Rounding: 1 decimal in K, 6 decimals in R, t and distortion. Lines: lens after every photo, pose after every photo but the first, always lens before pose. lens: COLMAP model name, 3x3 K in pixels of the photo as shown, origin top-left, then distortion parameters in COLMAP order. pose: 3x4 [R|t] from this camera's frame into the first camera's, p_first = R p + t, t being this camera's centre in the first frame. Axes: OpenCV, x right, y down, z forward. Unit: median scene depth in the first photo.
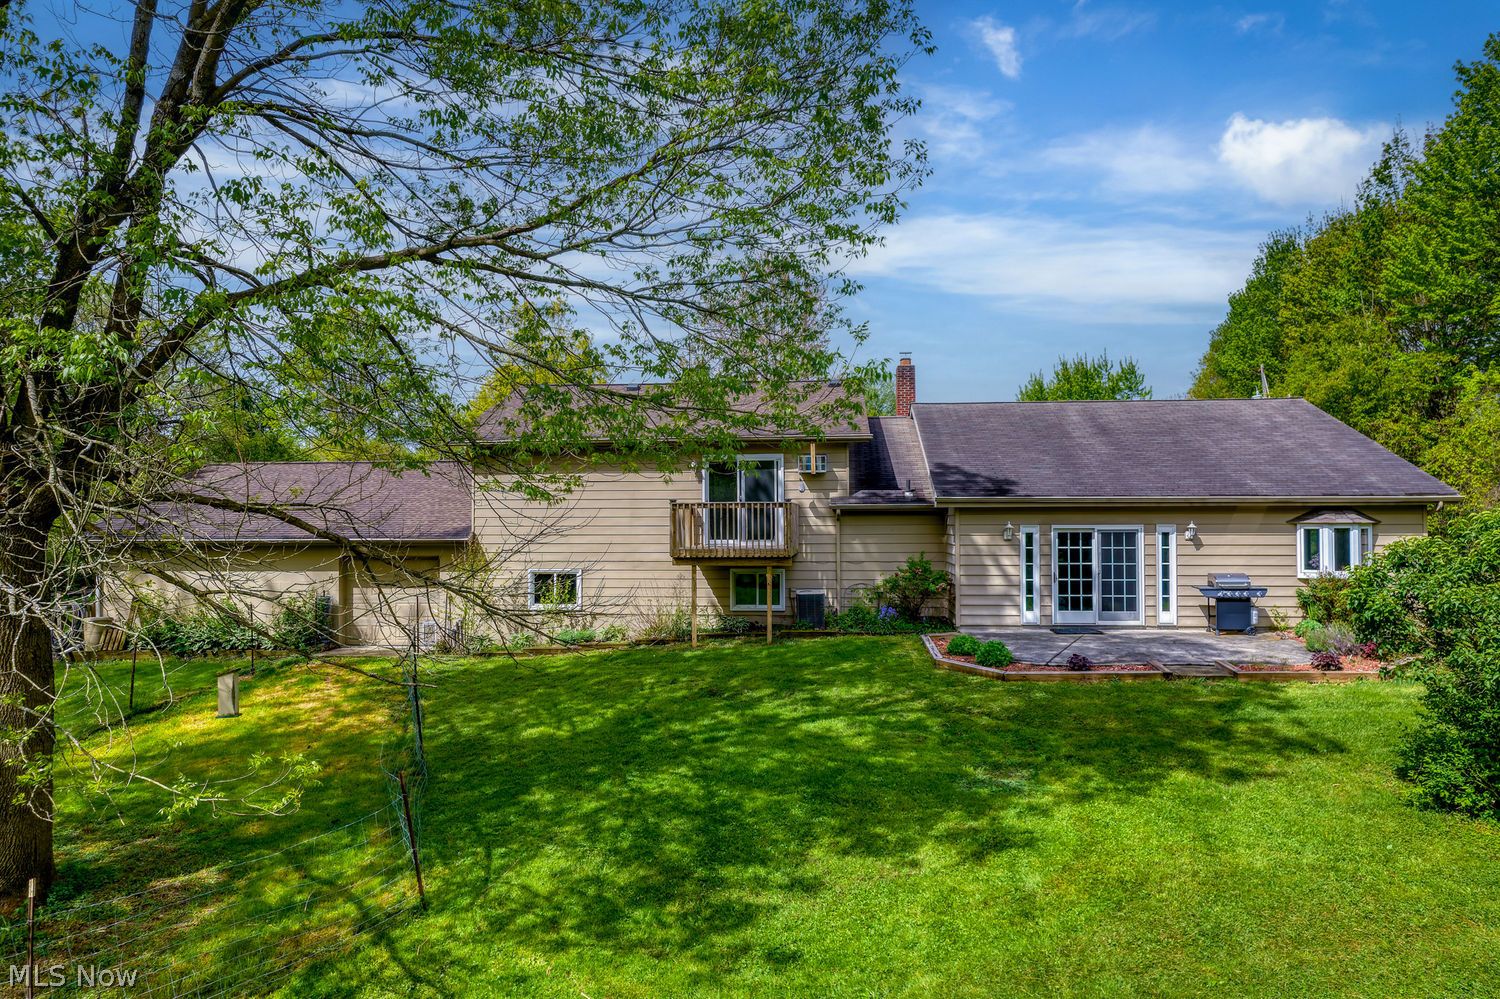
lens RADIAL K [[944.9, 0, 750.0], [0, 944.9, 499.5], [0, 0, 1]] dist [-0.005003, -0.001478]
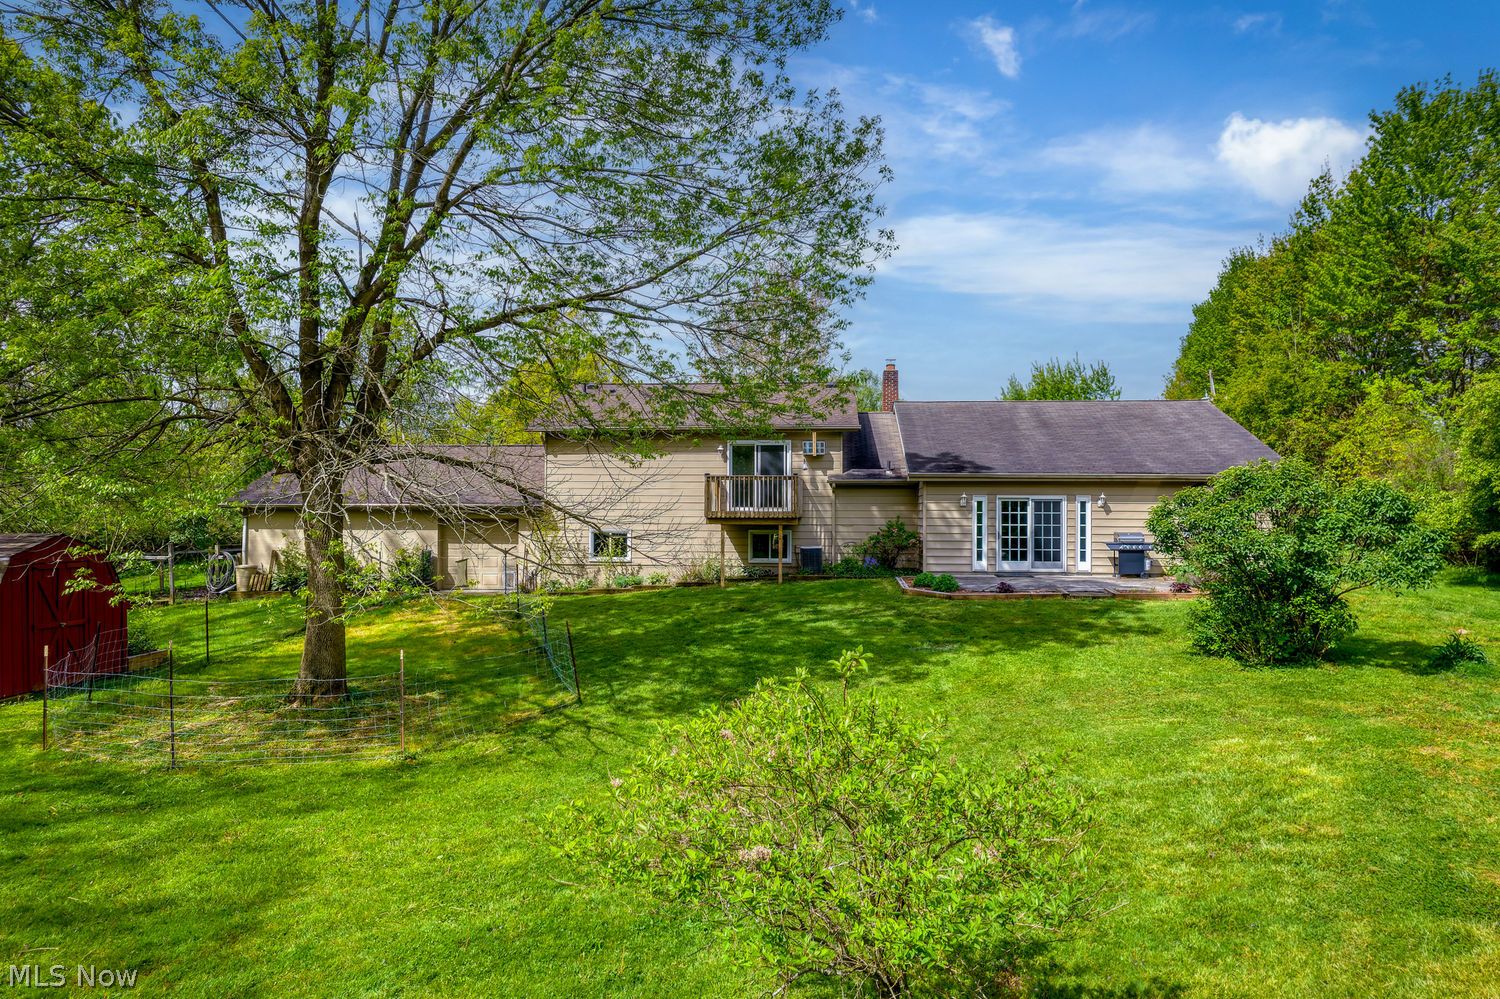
lens RADIAL K [[989.8, 0, 750.0], [0, 989.8, 499.5], [0, 0, 1]] dist [-0.026259, -0.001005]
pose [[0.999938, 0.007913, 0.007865, -0.032431], [-0.007900, 0.999967, -0.001617, 0.037505], [-0.007878, 0.001555, 0.999968, -0.360998]]
